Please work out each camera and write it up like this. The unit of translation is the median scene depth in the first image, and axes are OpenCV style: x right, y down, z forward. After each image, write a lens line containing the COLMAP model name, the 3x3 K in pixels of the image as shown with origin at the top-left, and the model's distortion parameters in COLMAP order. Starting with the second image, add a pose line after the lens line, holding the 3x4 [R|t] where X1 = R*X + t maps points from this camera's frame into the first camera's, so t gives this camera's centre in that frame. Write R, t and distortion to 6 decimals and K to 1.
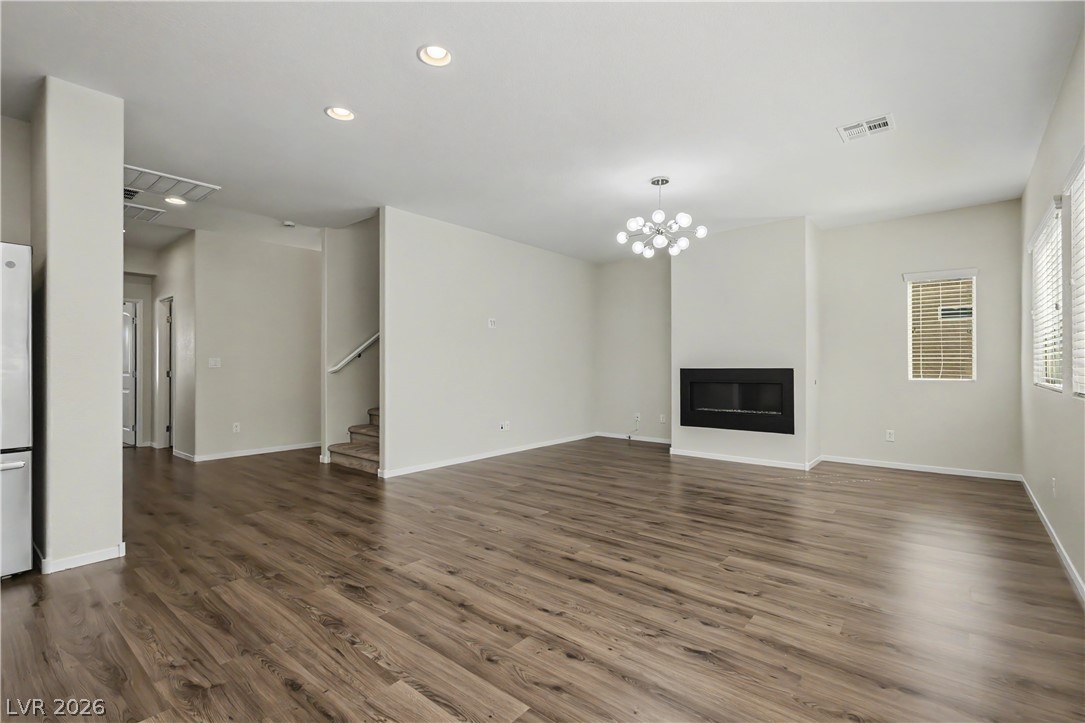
lens RADIAL K [[505.9, 0, 542.5], [0, 505.9, 361.5], [0, 0, 1]] dist [-0.000180, -0.000361]
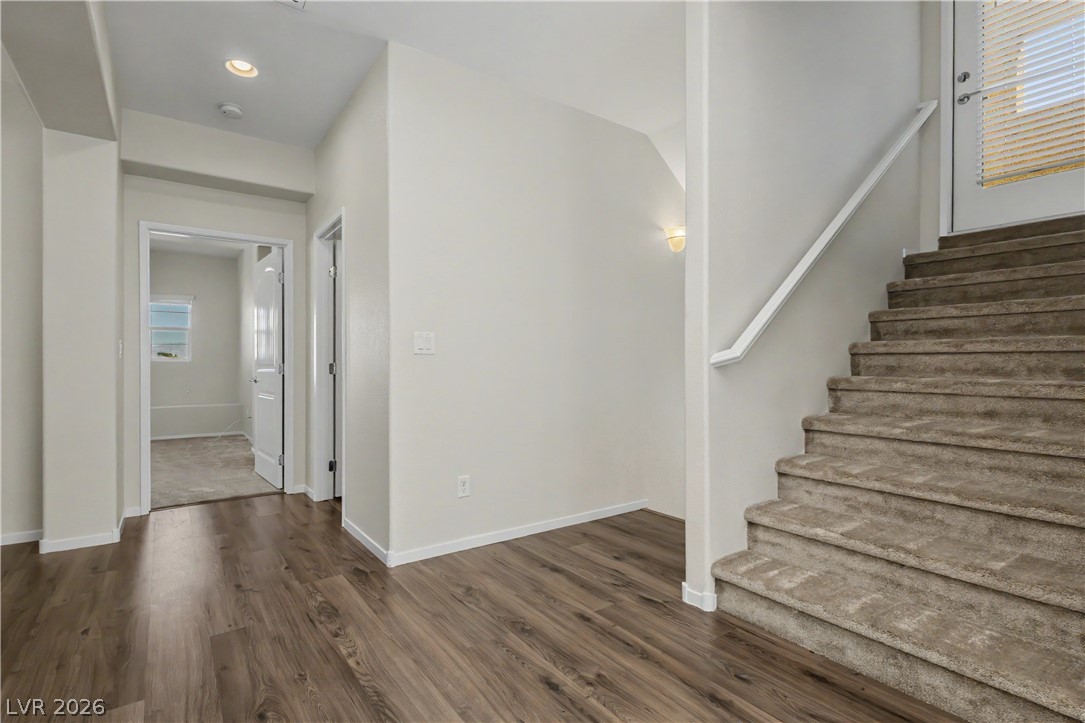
lens RADIAL K [[505.9, 0, 542.5], [0, 505.9, 361.5], [0, 0, 1]] dist [-0.000180, -0.000361]
pose [[0.971051, 0.002743, -0.238857, -0.382346], [-0.000684, 0.999962, 0.008703, 0.012903], [0.238872, -0.008287, 0.971016, 0.515713]]
